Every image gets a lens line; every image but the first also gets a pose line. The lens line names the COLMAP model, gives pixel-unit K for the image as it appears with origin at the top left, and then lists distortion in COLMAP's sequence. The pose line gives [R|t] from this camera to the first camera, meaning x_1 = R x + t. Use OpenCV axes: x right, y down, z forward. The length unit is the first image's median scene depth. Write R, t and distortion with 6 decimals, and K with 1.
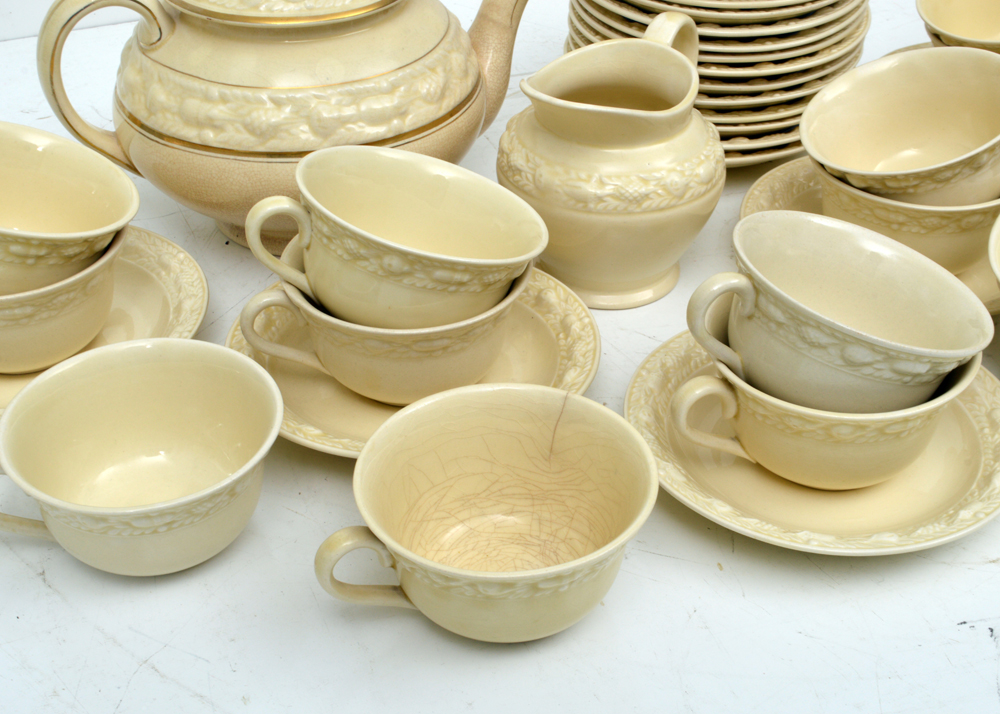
lens RADIAL K [[1569.6, 0, 498.1], [0, 1569.6, 359.0], [0, 0, 1]] dist [-0.011235, 0.000000]
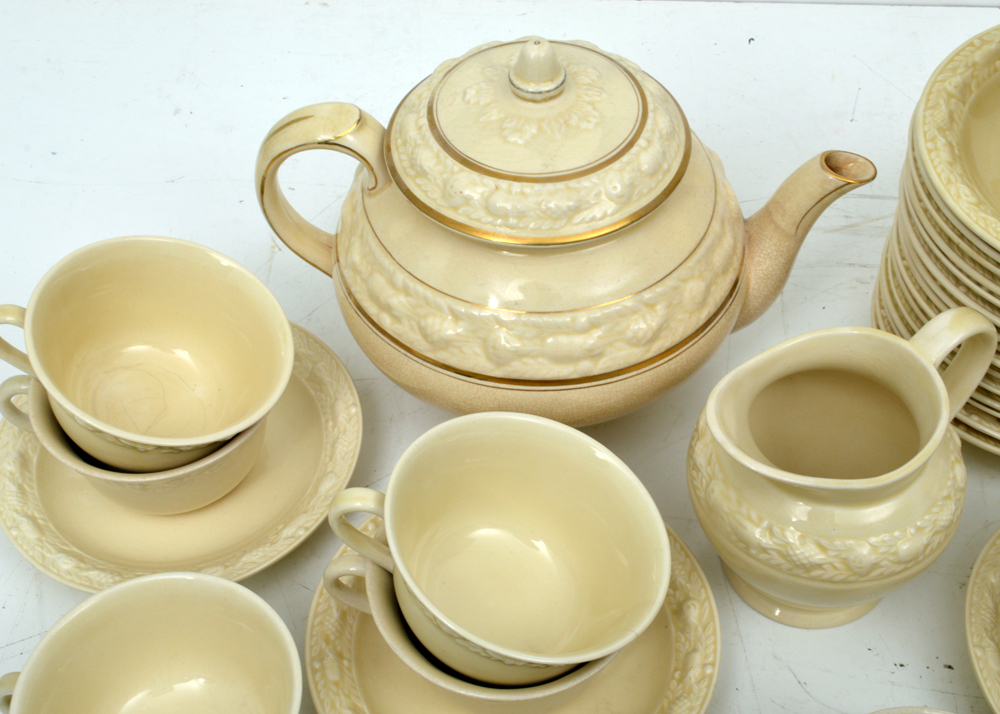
lens RADIAL K [[1489.3, 0, 500.6], [0, 1489.3, 361.9], [0, 0, 1]] dist [-0.002912, 0.000000]
pose [[0.898913, 0.314527, -0.305006, 0.147526], [-0.229118, 0.930849, 0.284650, -0.384302], [0.373444, -0.185993, 0.908816, 0.237052]]
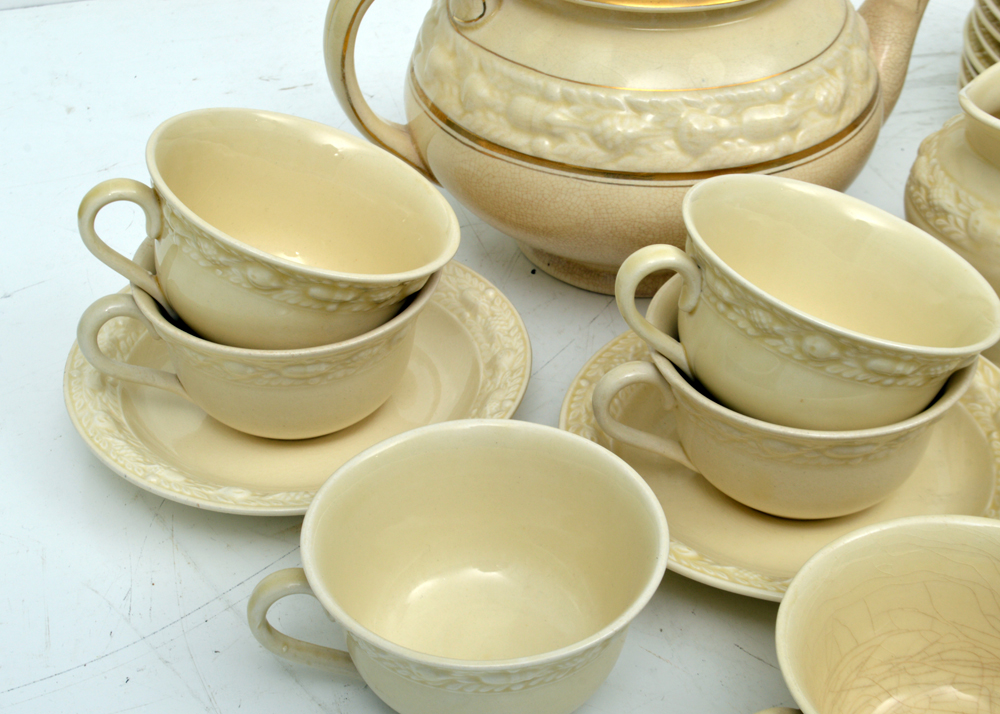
lens RADIAL K [[1877.0, 0, 497.2], [0, 1877.0, 357.0], [0, 0, 1]] dist [-0.004438, 0.000000]
pose [[0.994788, 0.061943, -0.080996, -0.126673], [-0.060452, 0.997956, 0.020743, -0.056191], [0.082115, -0.015739, 0.996499, 0.070899]]
